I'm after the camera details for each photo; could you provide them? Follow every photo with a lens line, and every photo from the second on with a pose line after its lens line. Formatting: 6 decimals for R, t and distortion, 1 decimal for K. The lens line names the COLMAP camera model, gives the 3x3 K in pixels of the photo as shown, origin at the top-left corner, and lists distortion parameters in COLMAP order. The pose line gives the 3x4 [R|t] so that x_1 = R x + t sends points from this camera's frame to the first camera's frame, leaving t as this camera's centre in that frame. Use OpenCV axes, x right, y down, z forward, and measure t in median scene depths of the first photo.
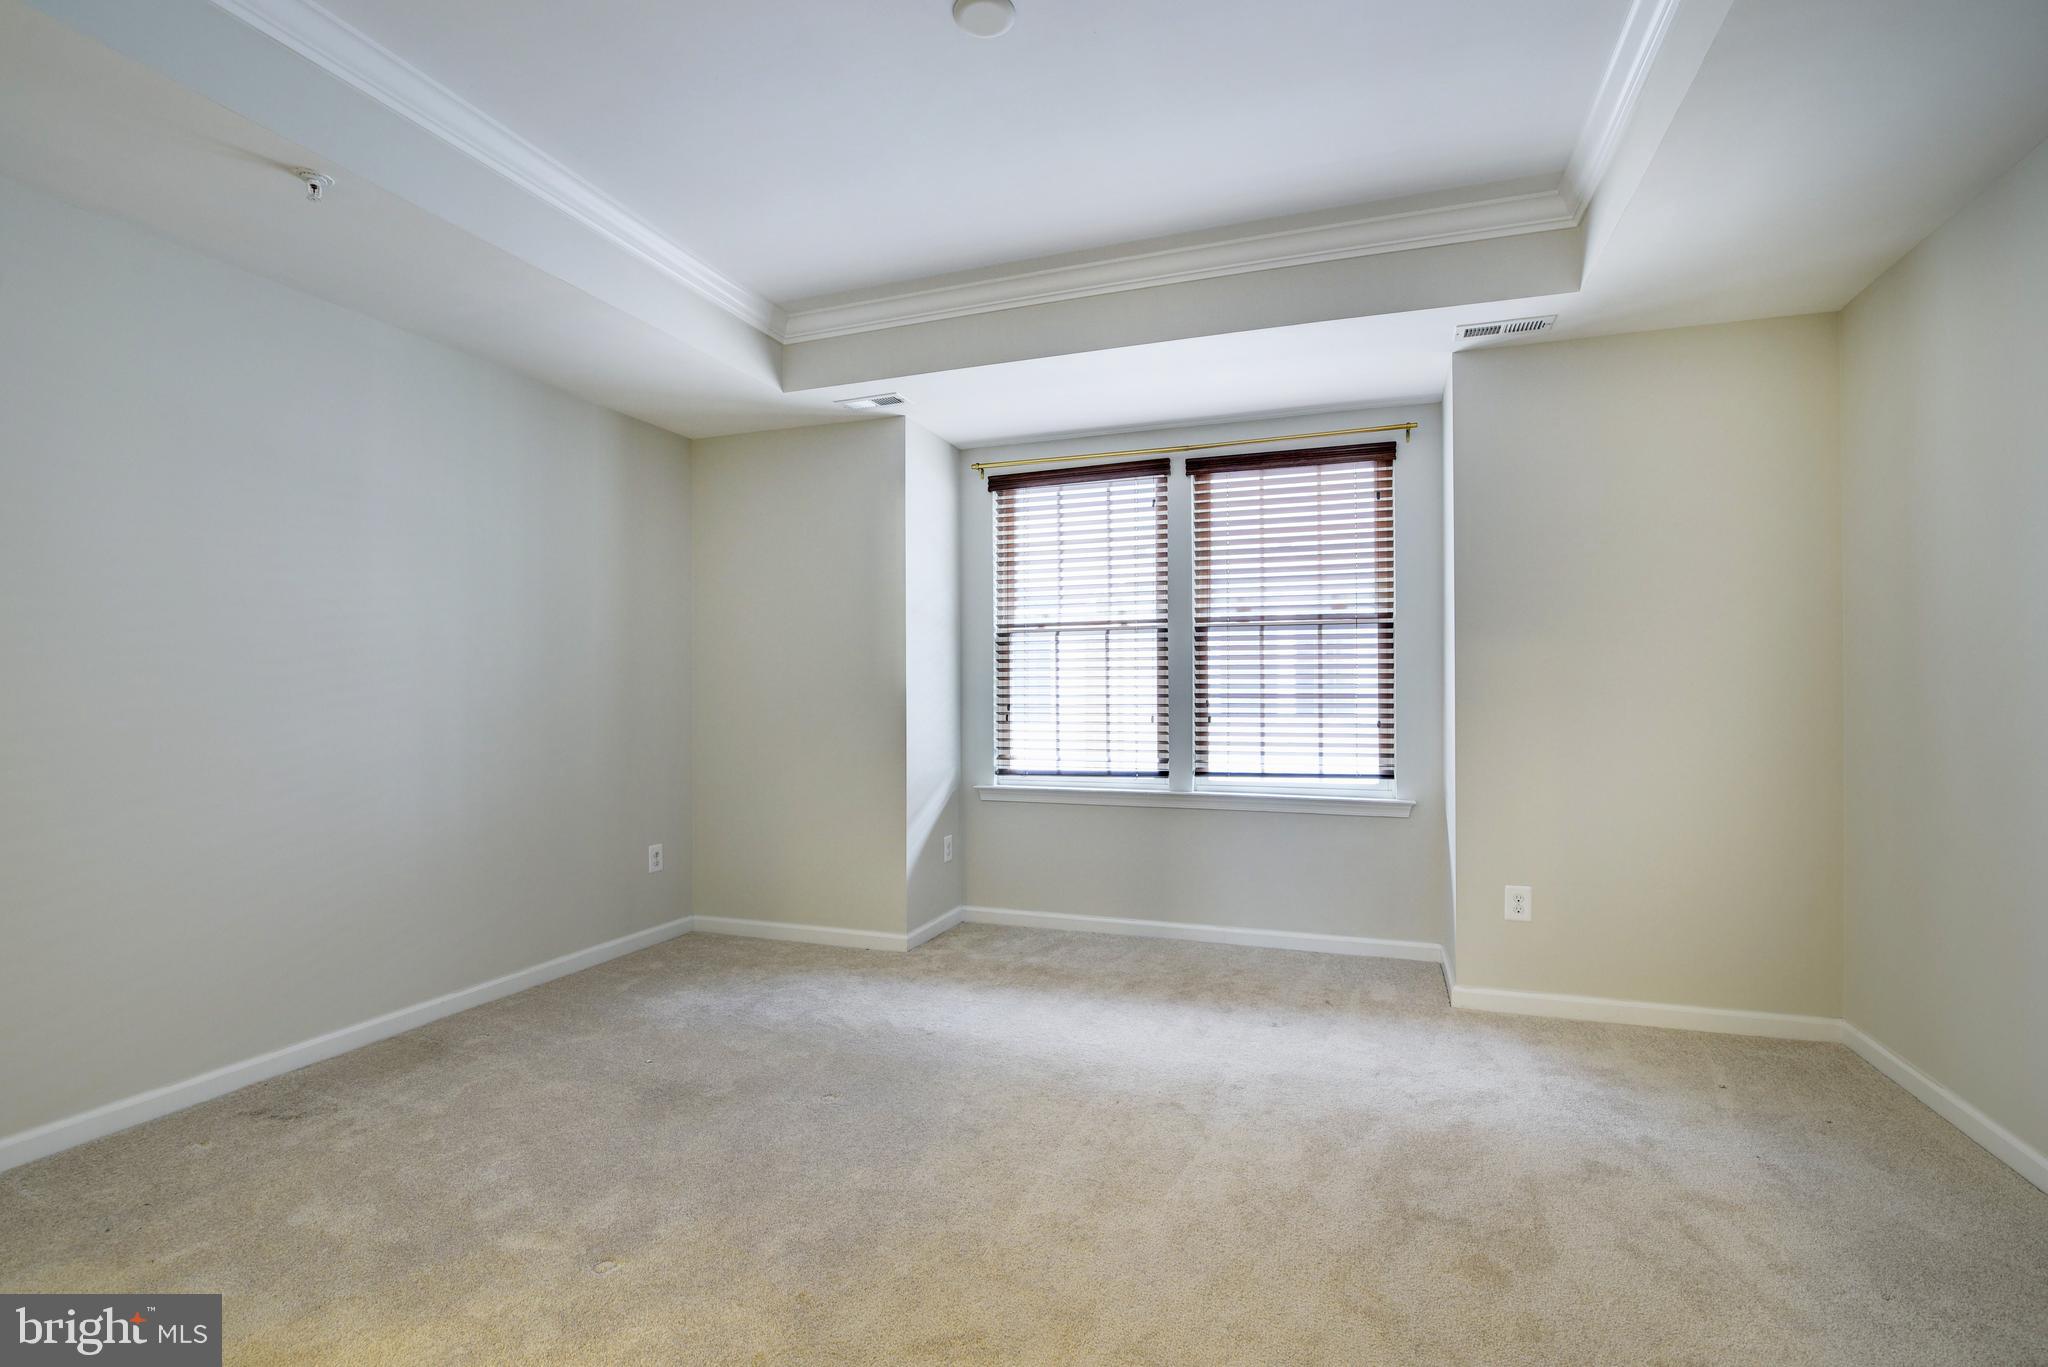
lens RADIAL K [[941.9, 0, 1030.2], [0, 941.9, 688.4], [0, 0, 1]] dist [-0.018742, 0.002328]
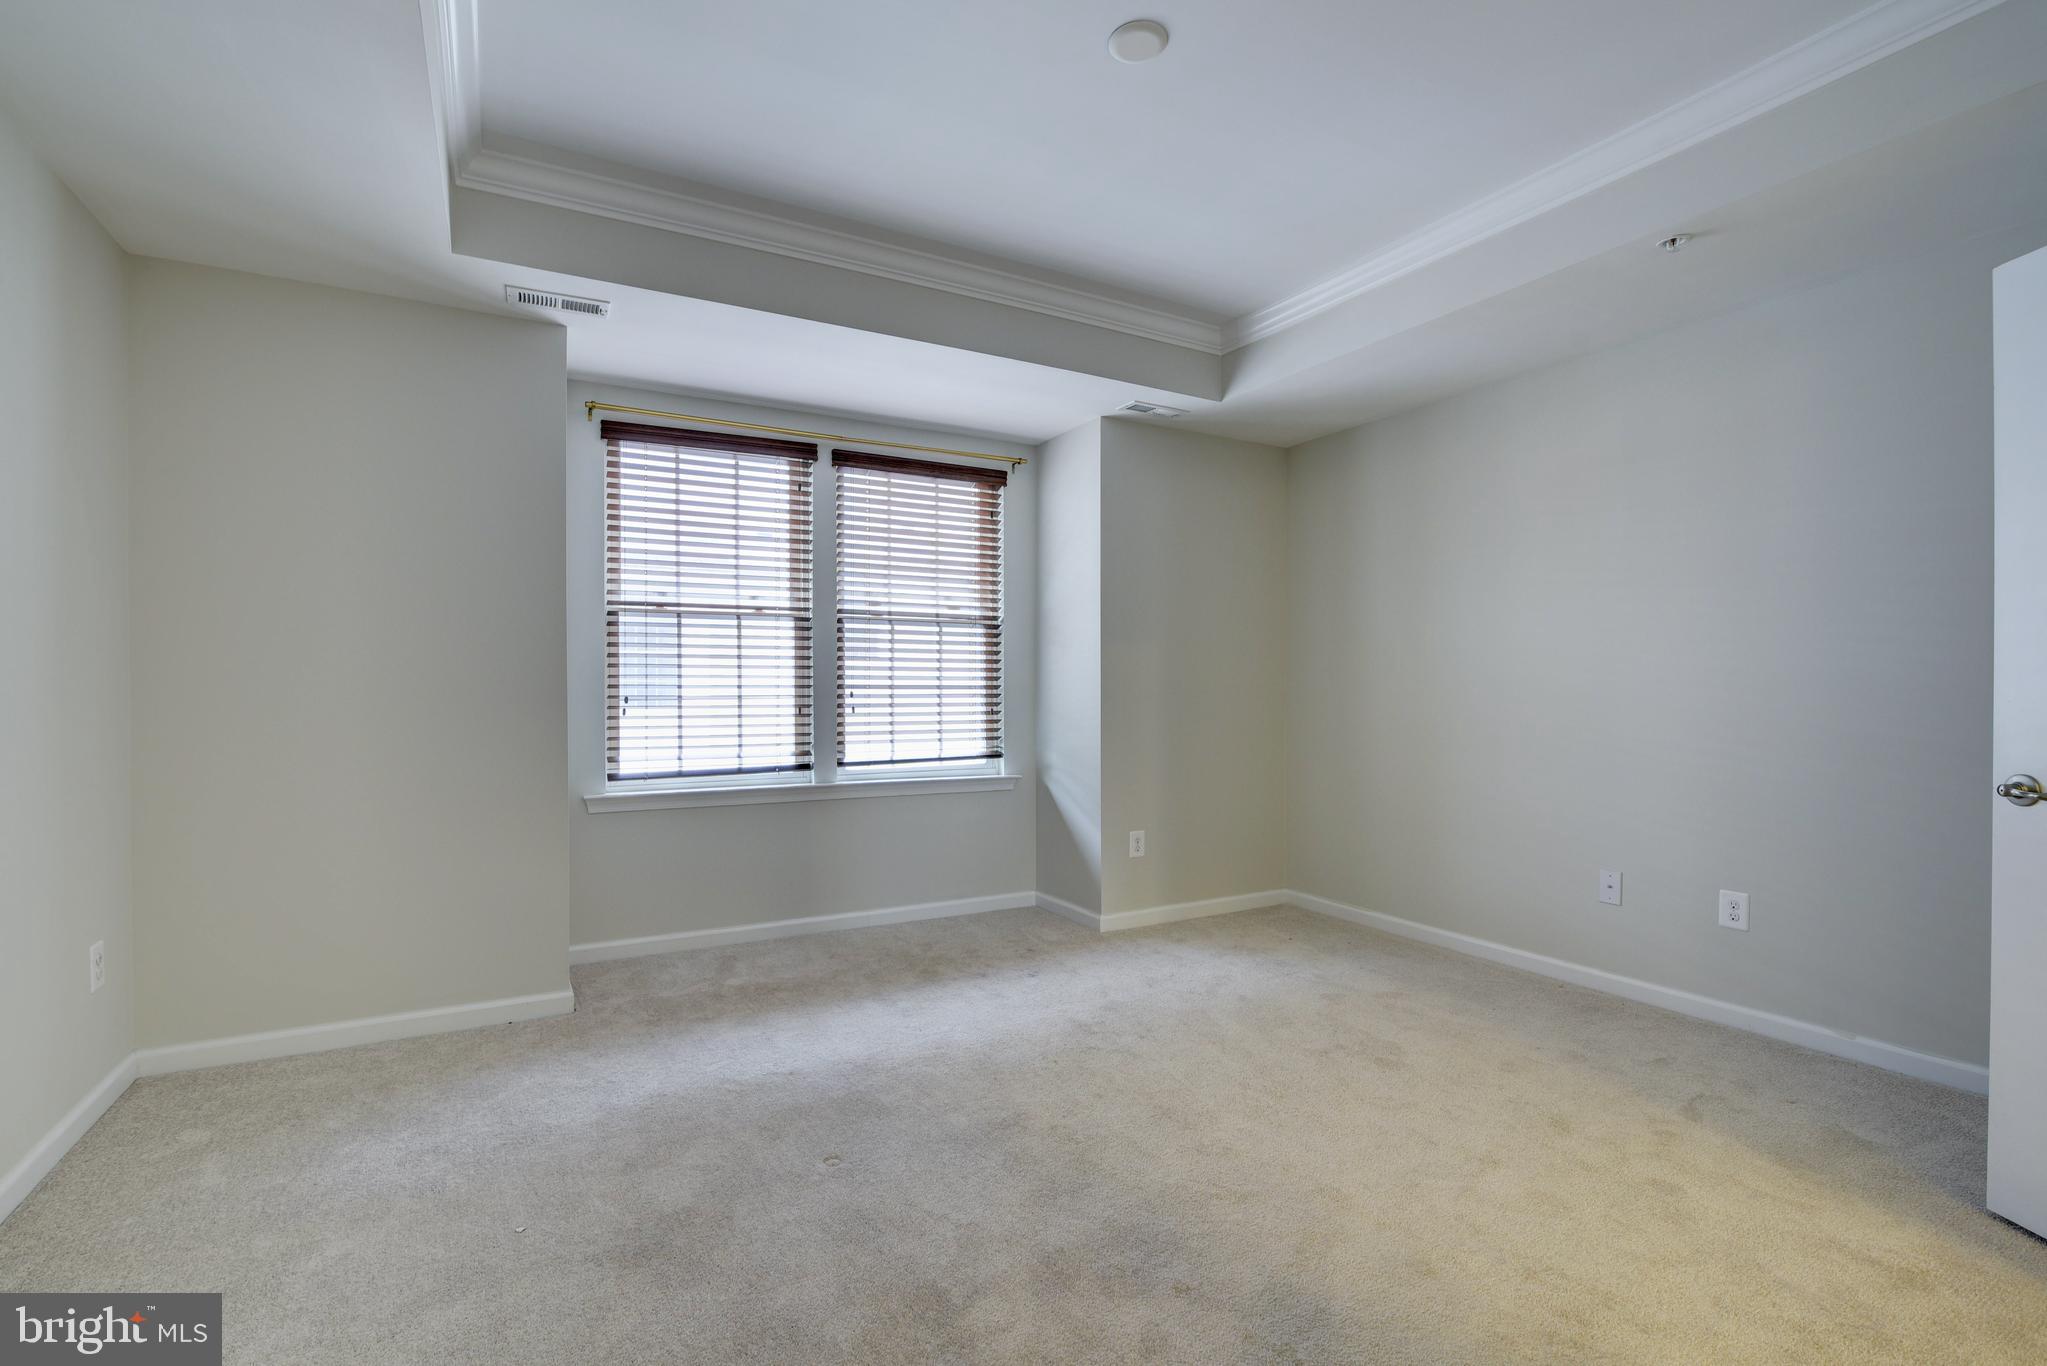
lens RADIAL K [[941.4, 0, 1020.5], [0, 941.4, 690.0], [0, 0, 1]] dist [-0.018742, 0.002328]
pose [[0.651774, -0.001013, 0.758412, -0.479442], [-0.008896, 0.999920, 0.008980, 0.000517], [-0.758361, -0.012600, 0.651713, 0.207748]]
